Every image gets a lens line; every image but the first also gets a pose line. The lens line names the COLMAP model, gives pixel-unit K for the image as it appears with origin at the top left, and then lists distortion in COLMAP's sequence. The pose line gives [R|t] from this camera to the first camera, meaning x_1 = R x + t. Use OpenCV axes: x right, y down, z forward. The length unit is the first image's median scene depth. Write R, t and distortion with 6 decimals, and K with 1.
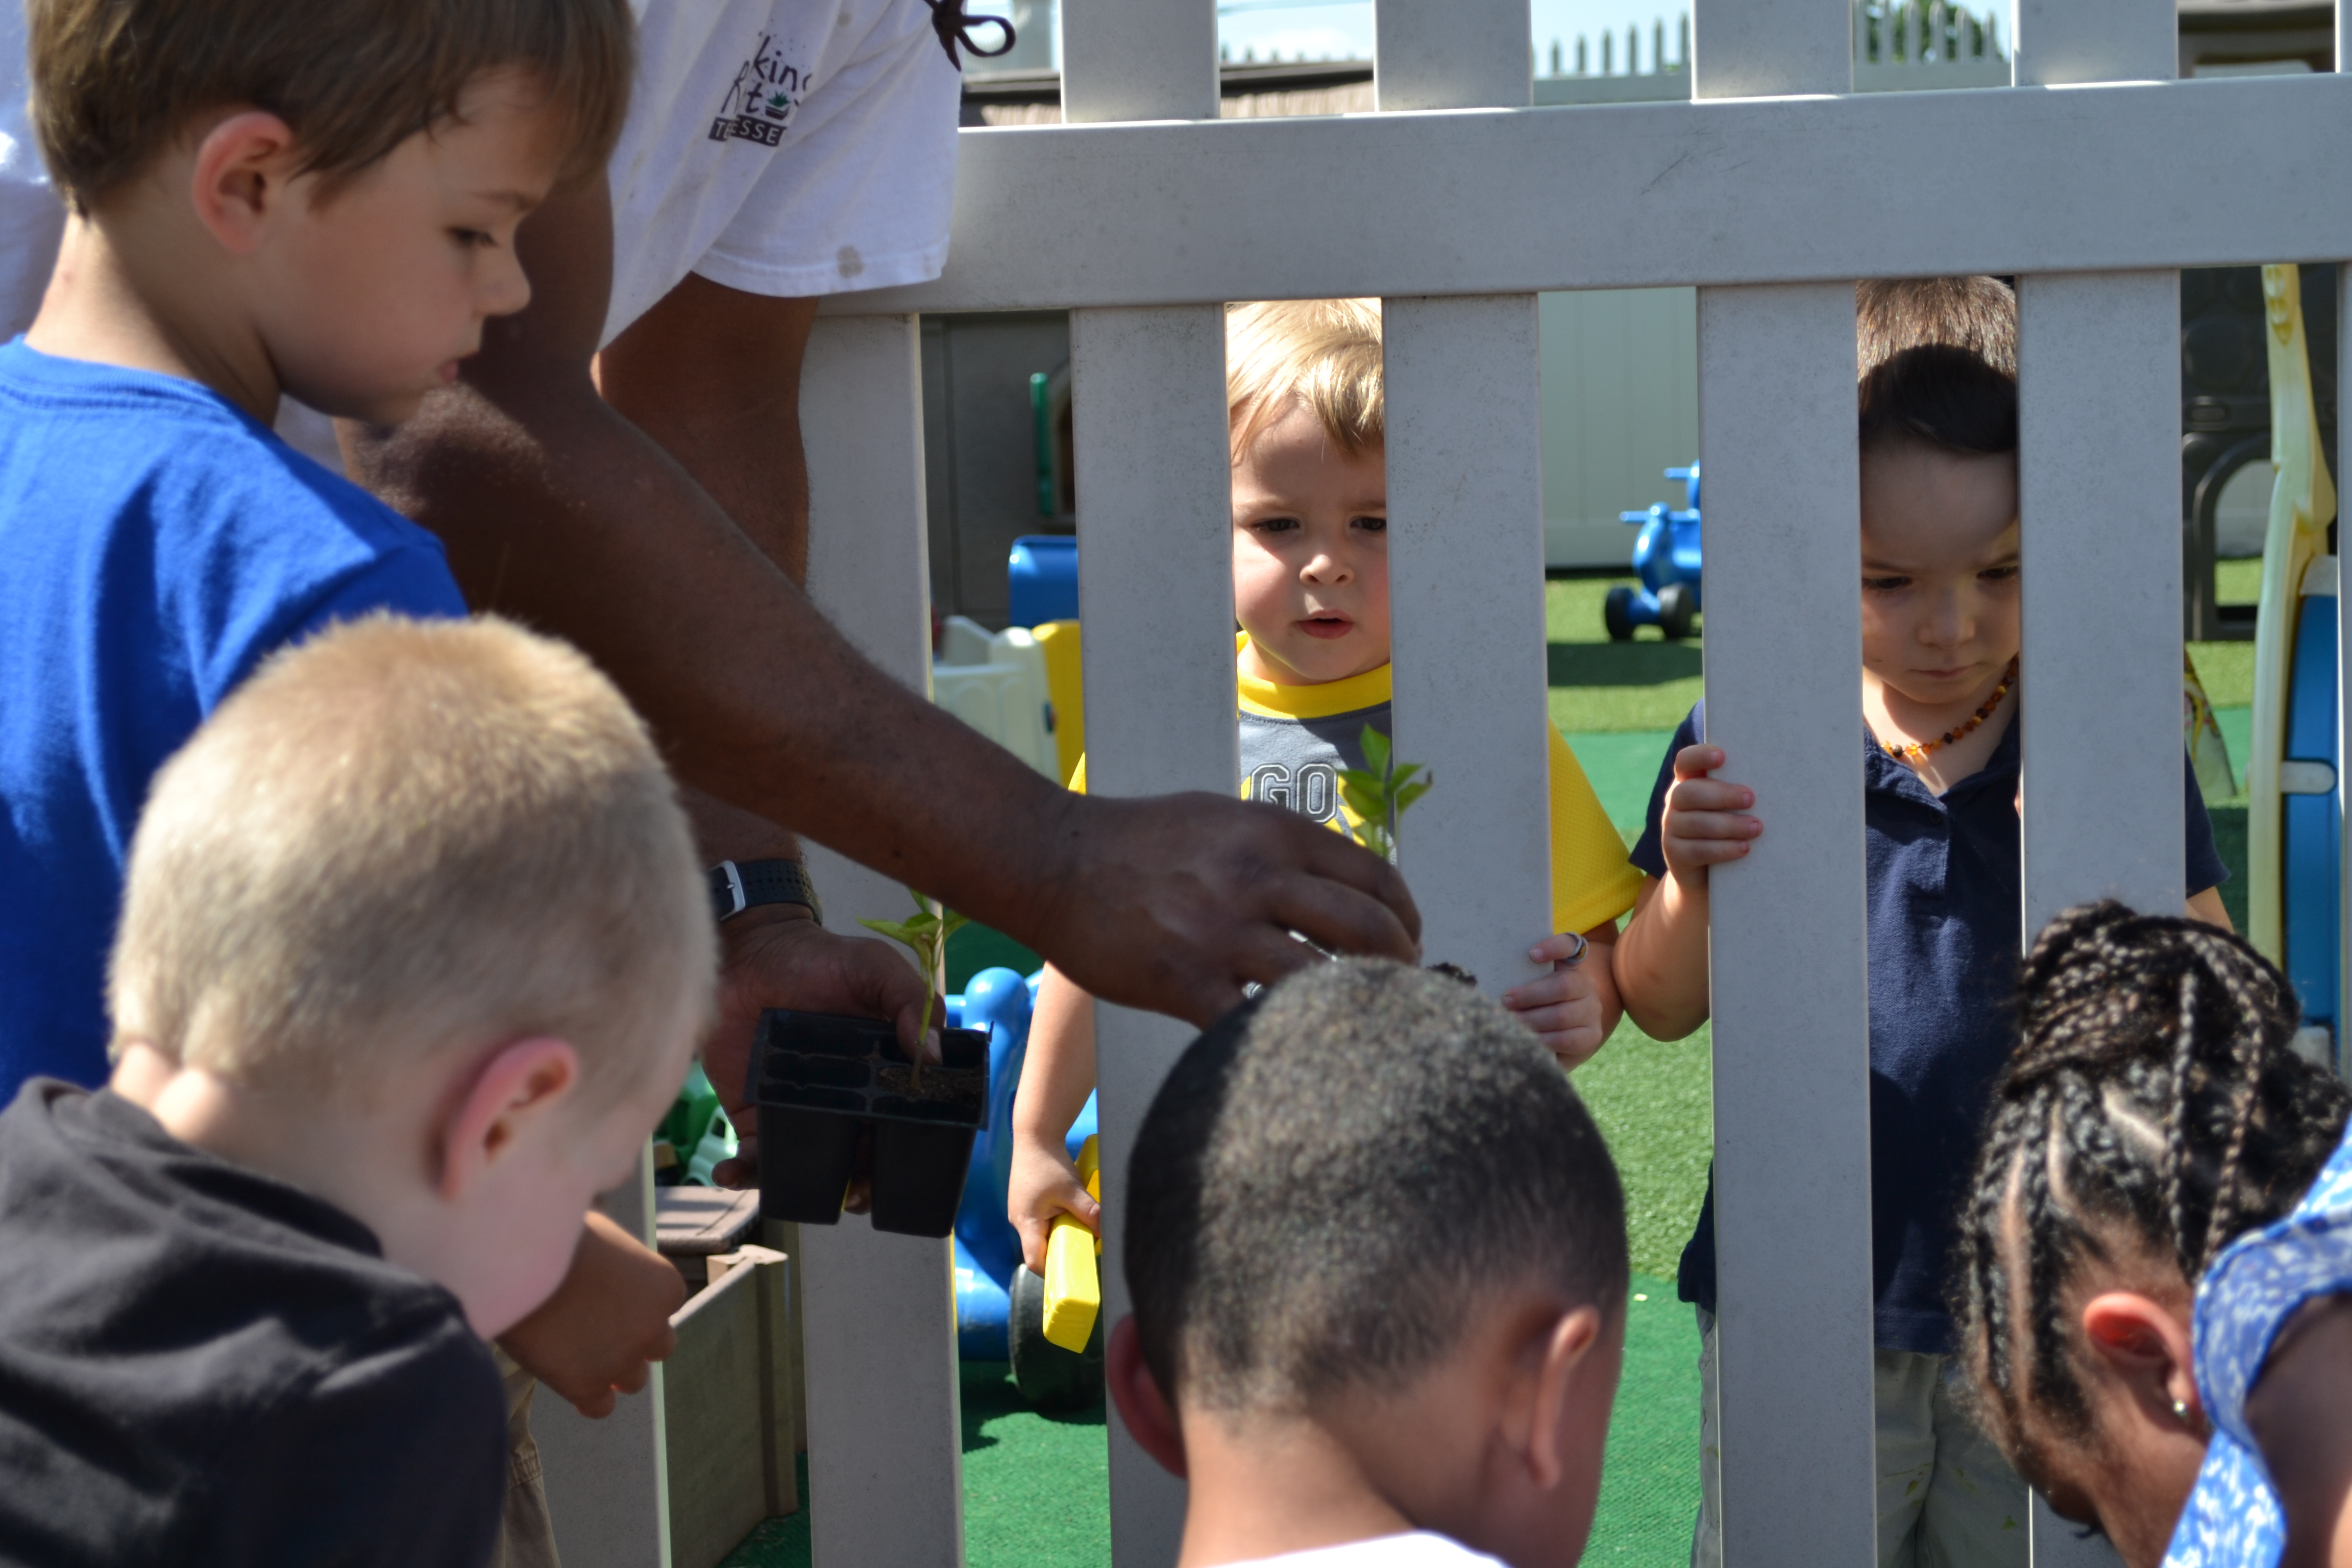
lens RADIAL K [[4597.4, 0, 1176.0], [0, 4597.4, 784.0], [0, 0, 1]] dist [0.079519, 0.059600]
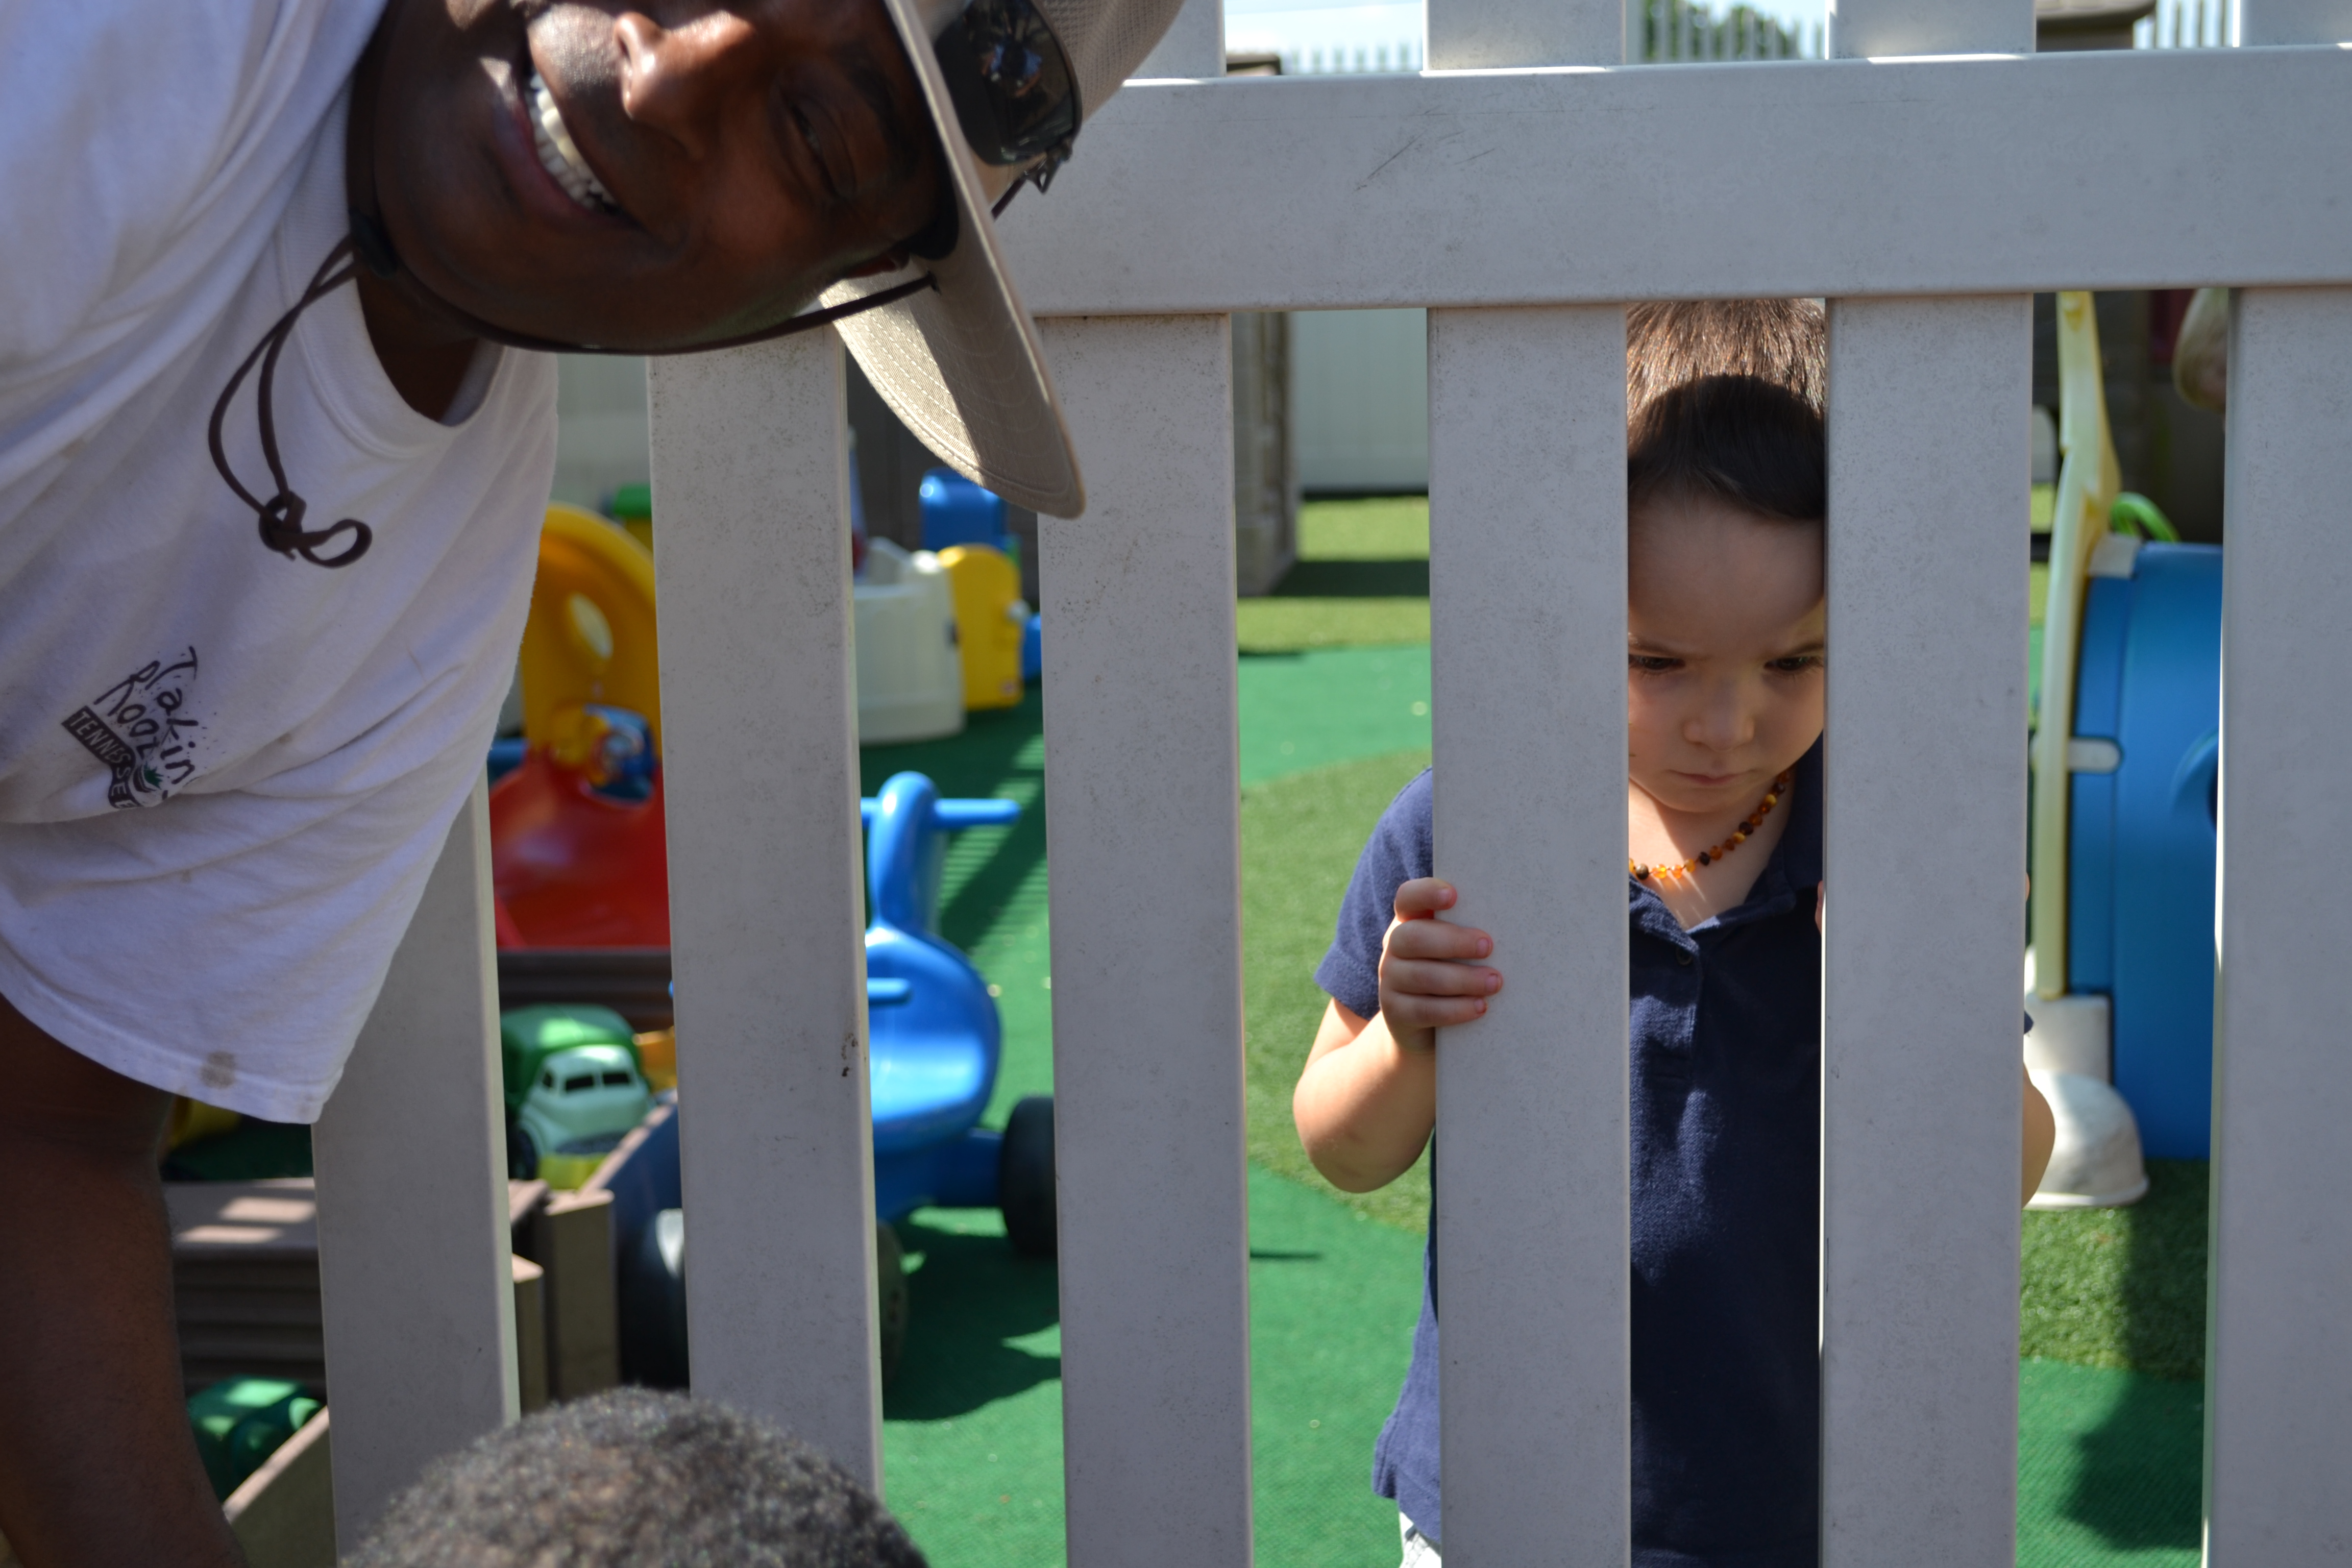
lens RADIAL K [[3515.1, 0, 1176.0], [0, 3515.1, 784.0], [0, 0, 1]] dist [0.001862, 0.105228]
pose [[0.999952, 0.009068, 0.003759, 0.067551], [-0.009236, 0.998830, 0.047472, -0.053782], [-0.003324, -0.047505, 0.998865, 0.386573]]
